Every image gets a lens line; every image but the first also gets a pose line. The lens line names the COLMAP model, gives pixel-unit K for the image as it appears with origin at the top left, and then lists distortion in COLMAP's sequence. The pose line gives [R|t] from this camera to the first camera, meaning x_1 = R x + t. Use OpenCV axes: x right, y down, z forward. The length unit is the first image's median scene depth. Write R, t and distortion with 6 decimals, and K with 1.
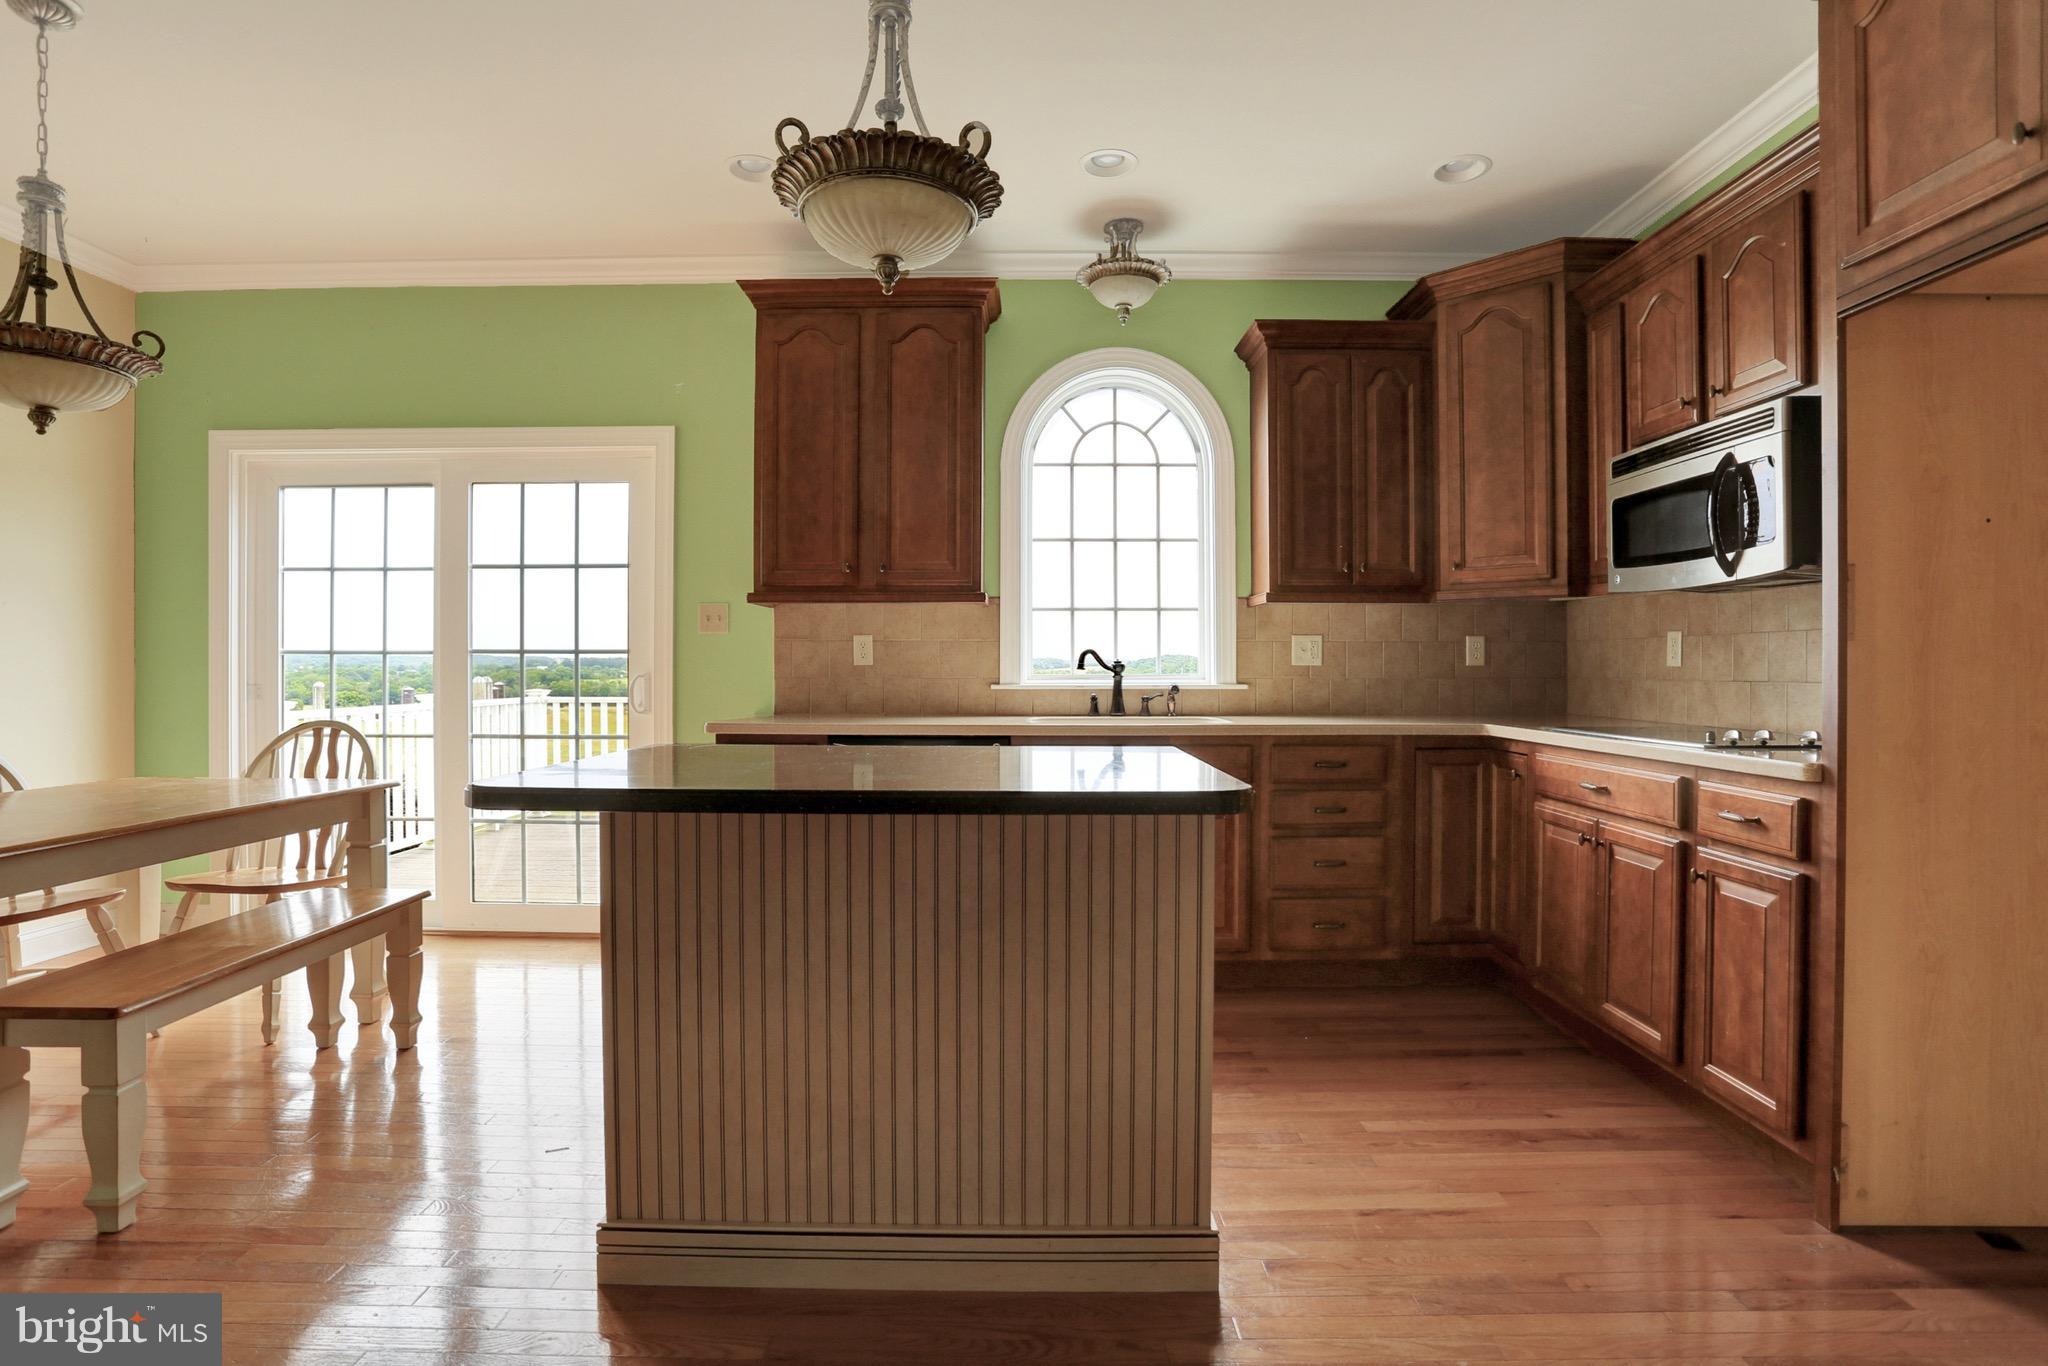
lens RADIAL K [[1026.7, 0, 1019.6], [0, 1026.7, 669.6], [0, 0, 1]] dist [-0.065029, 0.024094]
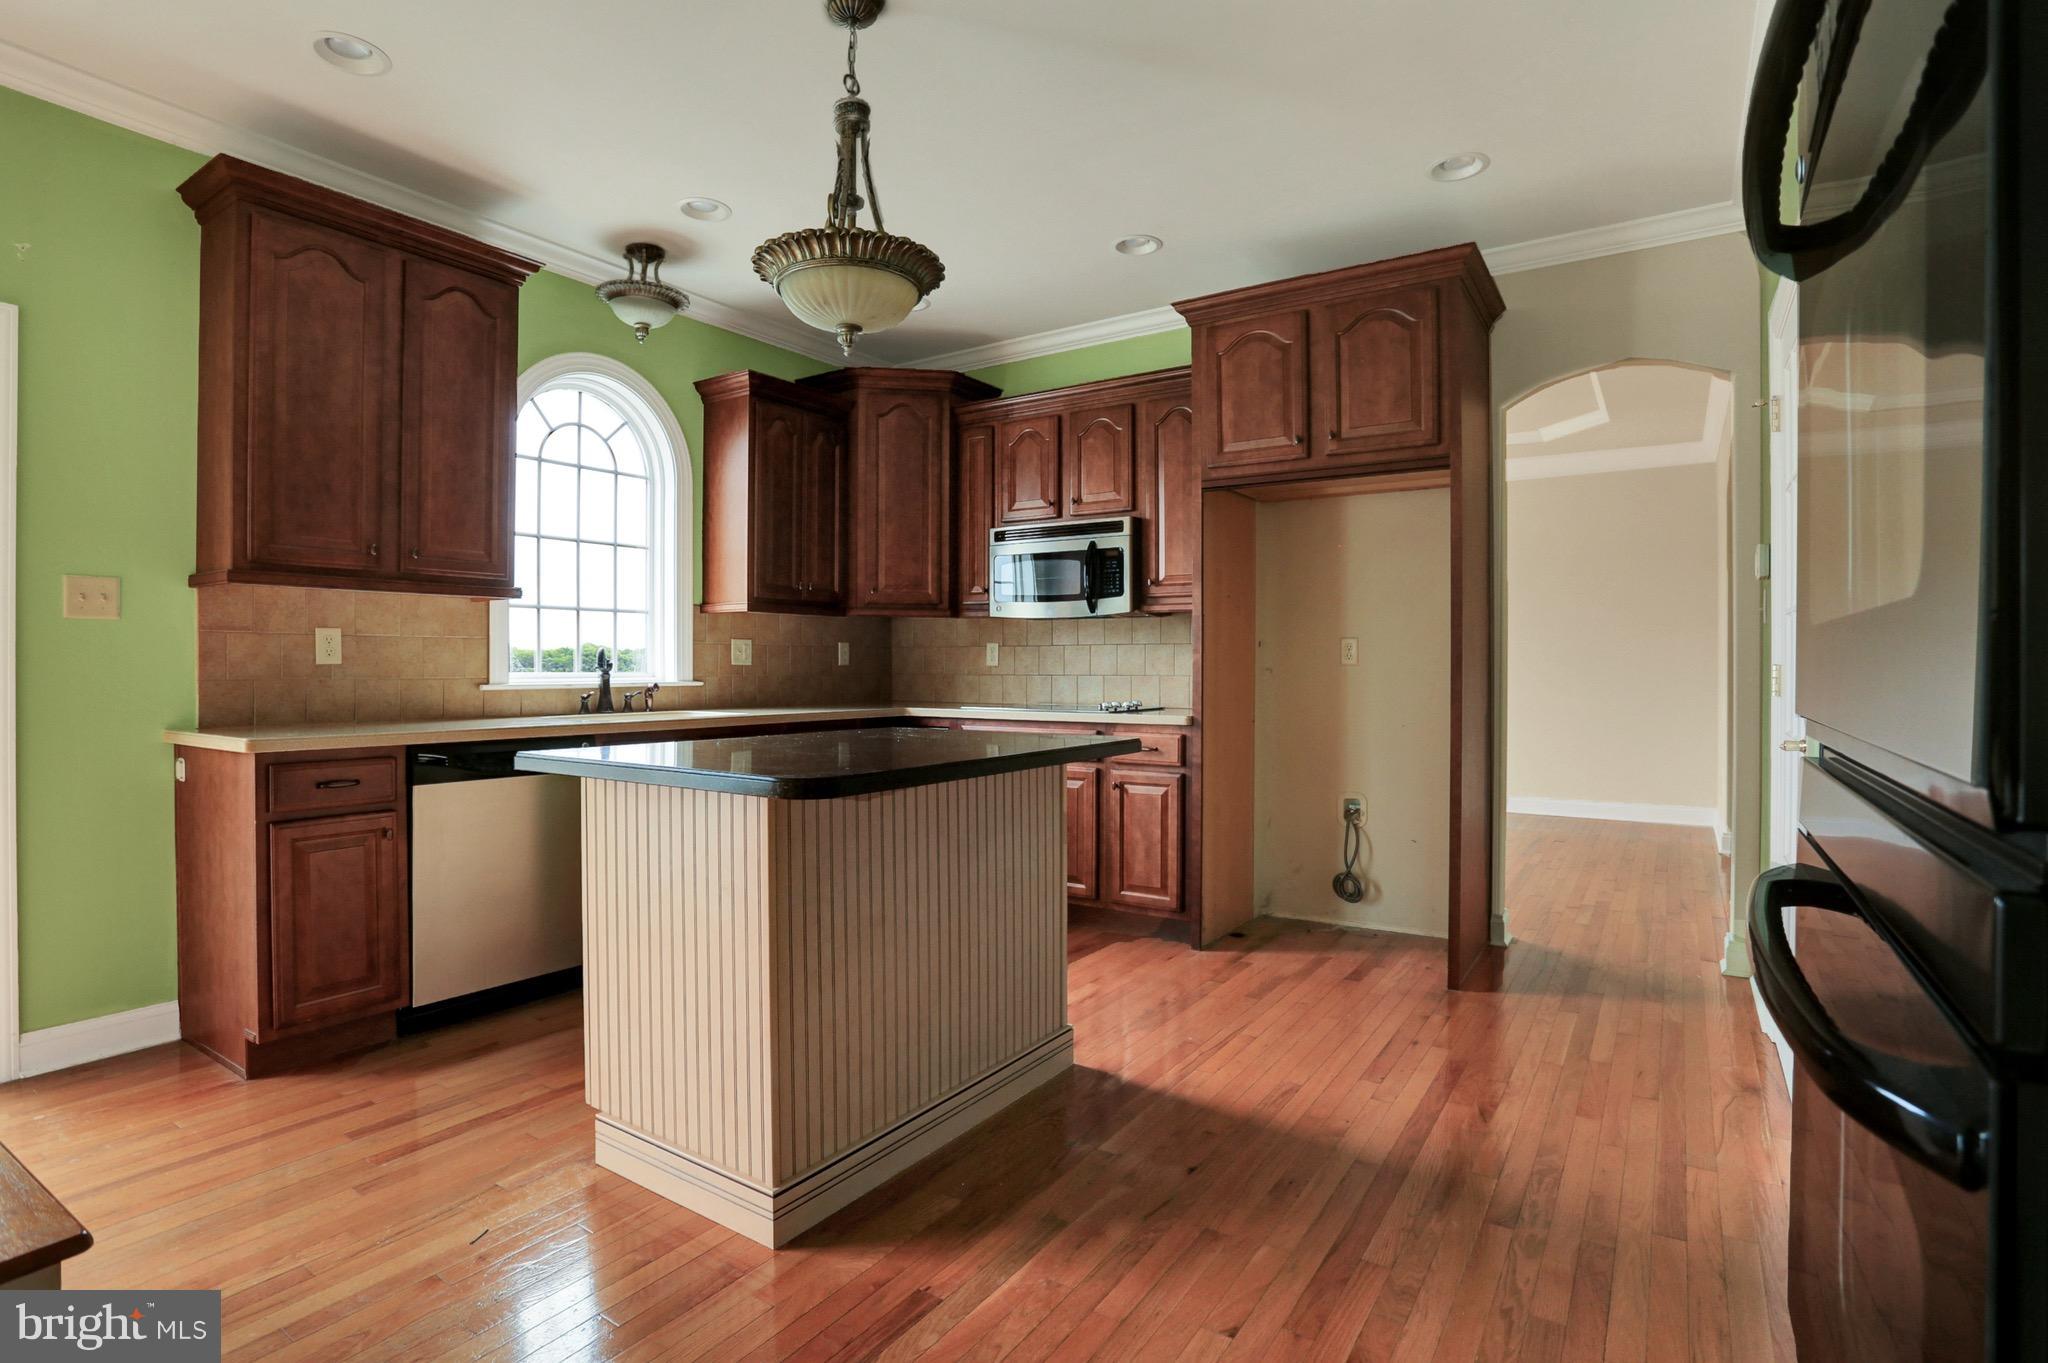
lens RADIAL K [[1026.7, 0, 1027.9], [0, 1026.7, 672.5], [0, 0, 1]] dist [-0.065029, 0.024094]
pose [[0.539434, -0.005806, 0.842008, -0.572828], [0.001064, 0.999980, 0.006214, -0.001928], [-0.842027, -0.002456, 0.539430, 0.096573]]
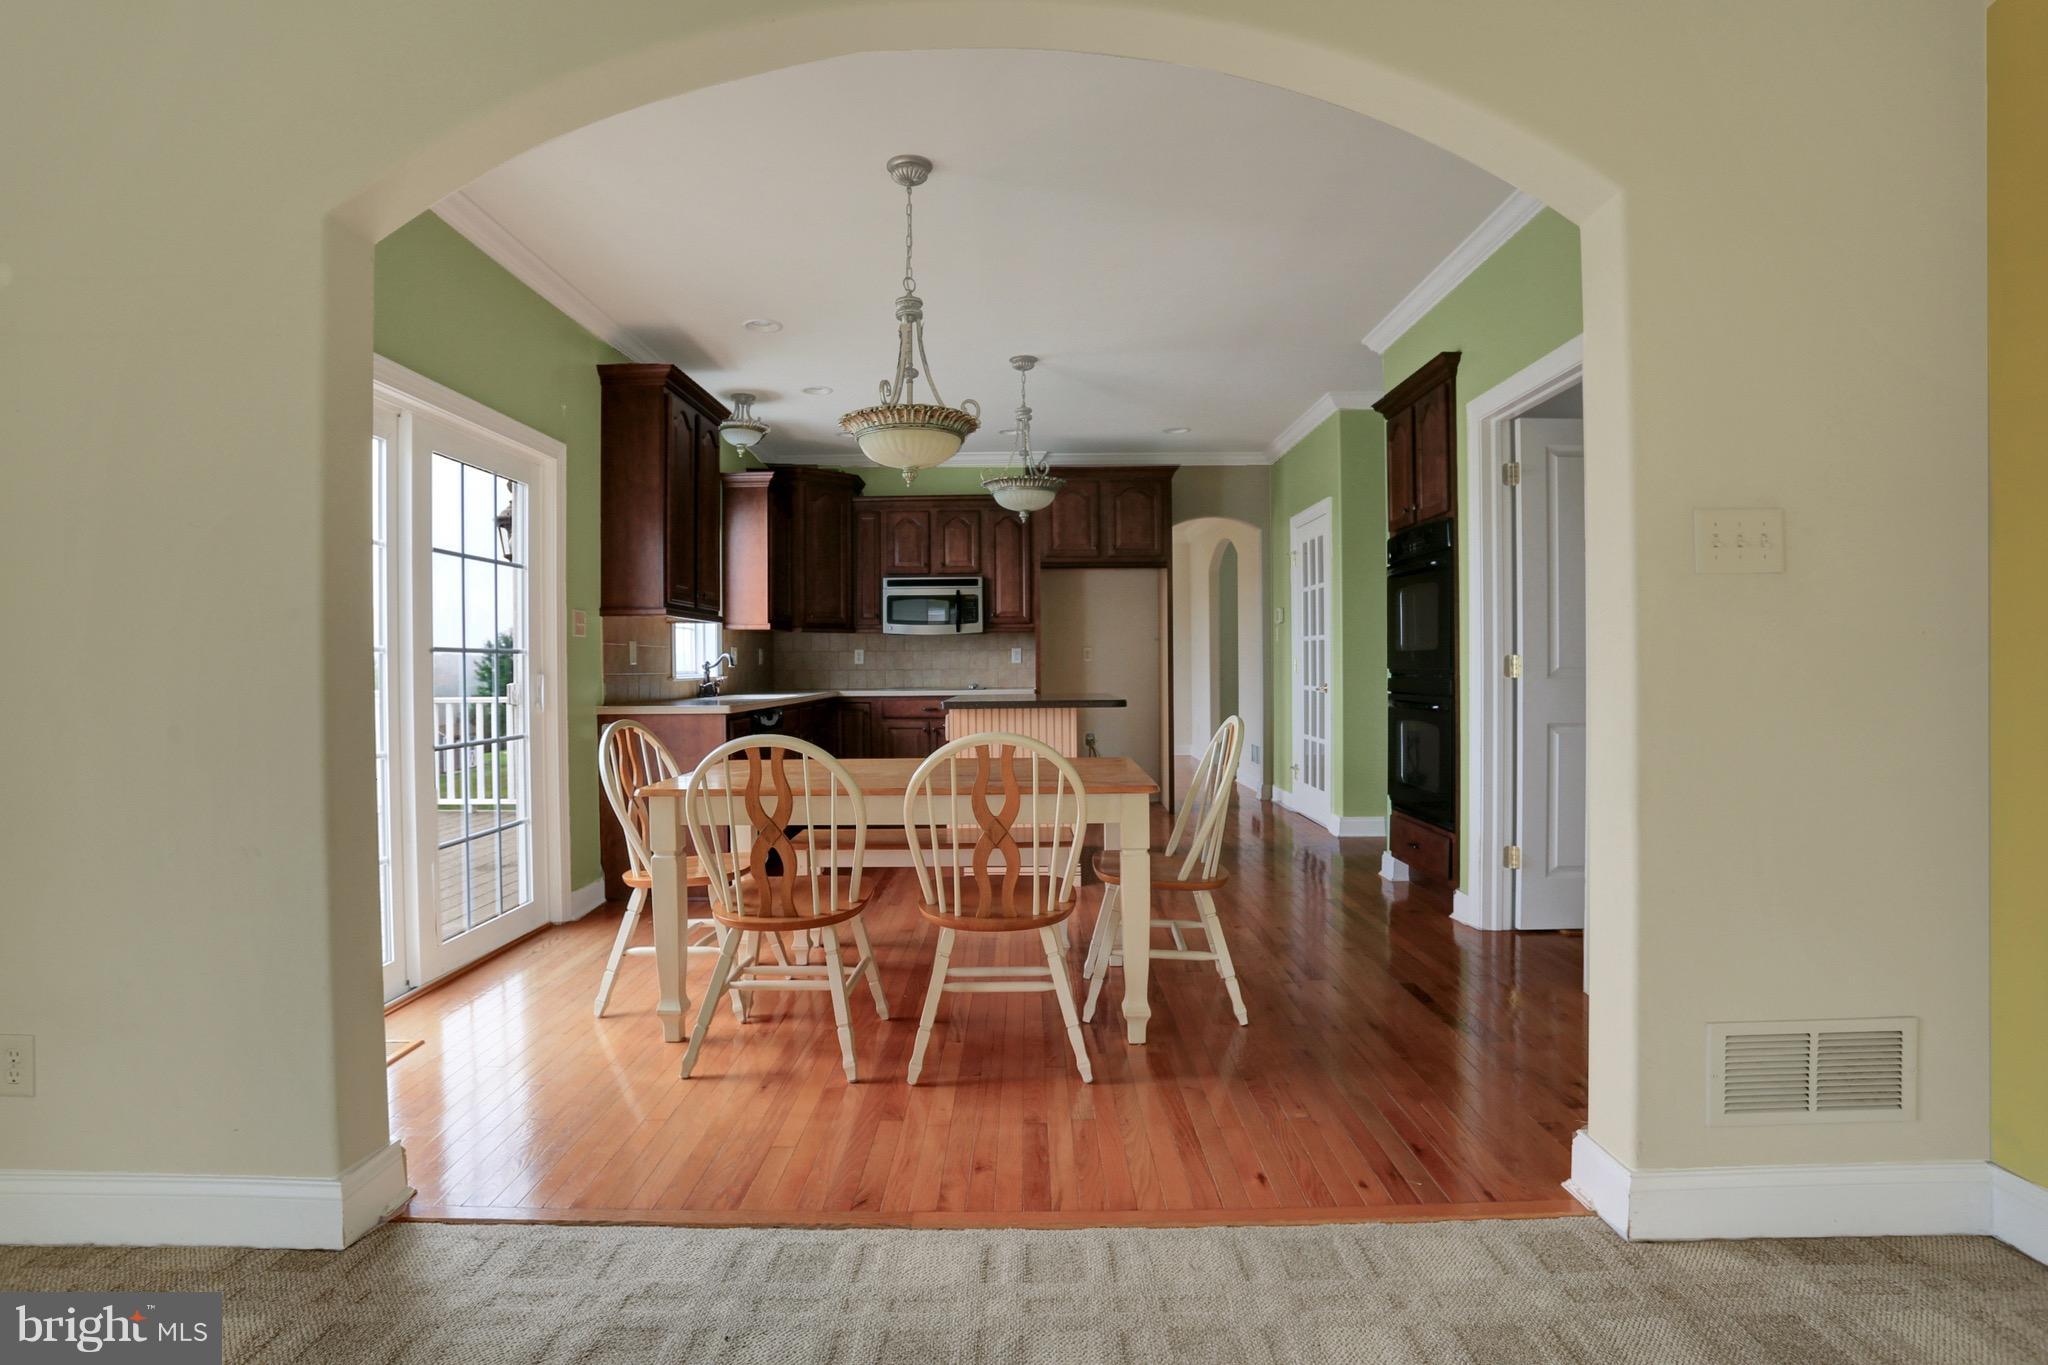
lens RADIAL K [[1026.7, 0, 1028.2], [0, 1026.7, 681.3], [0, 0, 1]] dist [-0.065029, 0.024094]
pose [[-0.018023, -0.017690, 0.999681, -1.556334], [0.007385, 0.999814, 0.017825, -0.002468], [-0.999810, 0.007704, -0.017889, 0.582011]]
